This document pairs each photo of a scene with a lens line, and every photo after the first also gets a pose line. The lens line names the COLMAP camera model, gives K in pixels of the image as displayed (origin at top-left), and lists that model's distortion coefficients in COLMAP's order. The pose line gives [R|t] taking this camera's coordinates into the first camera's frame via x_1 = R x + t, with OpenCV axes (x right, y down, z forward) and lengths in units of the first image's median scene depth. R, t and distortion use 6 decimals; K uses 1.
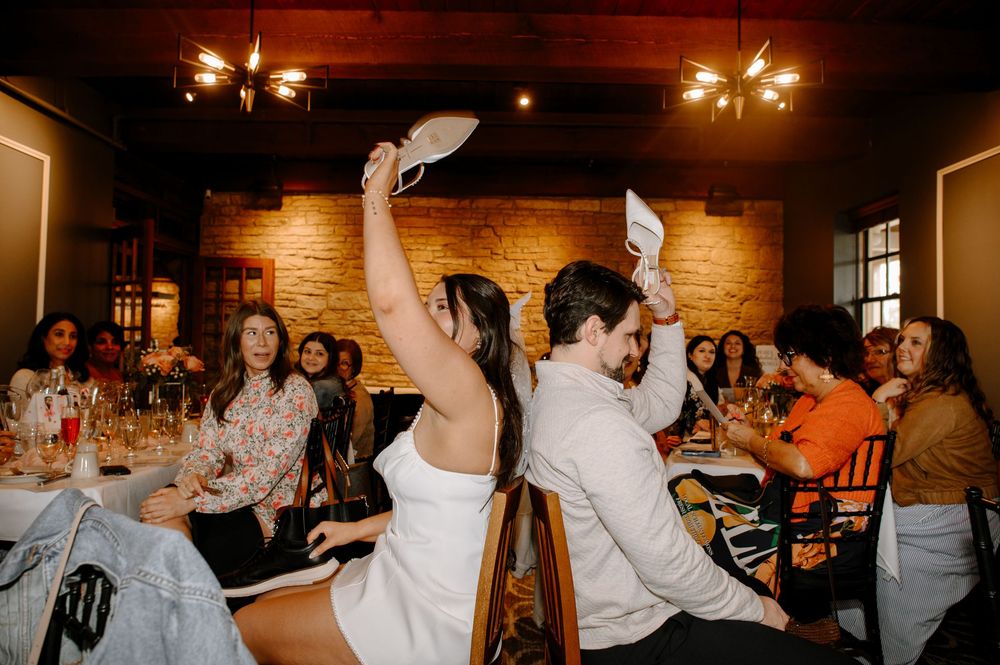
lens RADIAL K [[669.8, 0, 500.0], [0, 669.8, 332.5], [0, 0, 1]] dist [-0.029257, 0.001767]
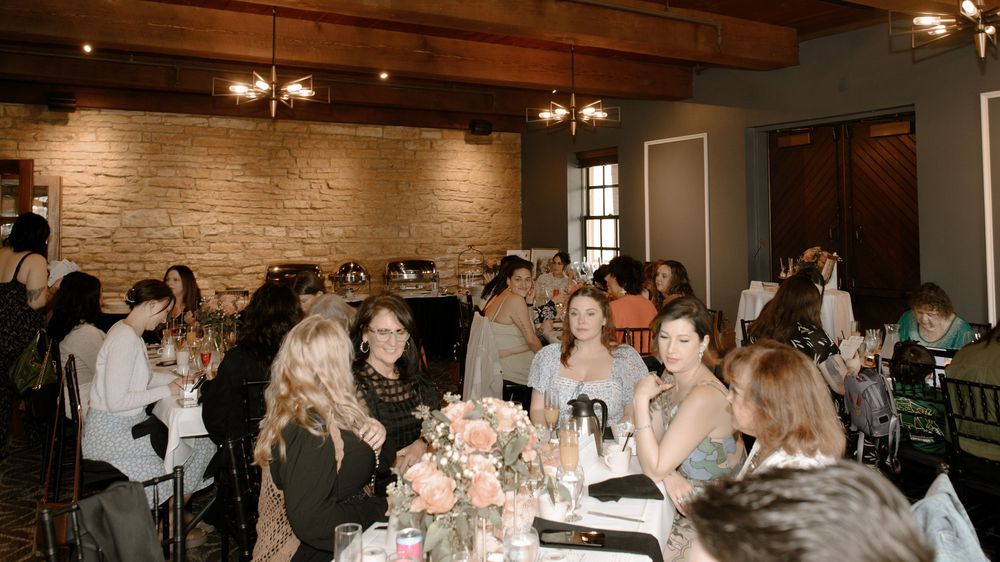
lens RADIAL K [[743.7, 0, 500.0], [0, 743.7, 281.0], [0, 0, 1]] dist [0.102362, 0.002948]
pose [[0.887409, -0.054912, 0.457700, -0.280162], [0.015243, 0.995832, 0.089921, -0.048476], [-0.460730, -0.072820, 0.884548, -0.258313]]
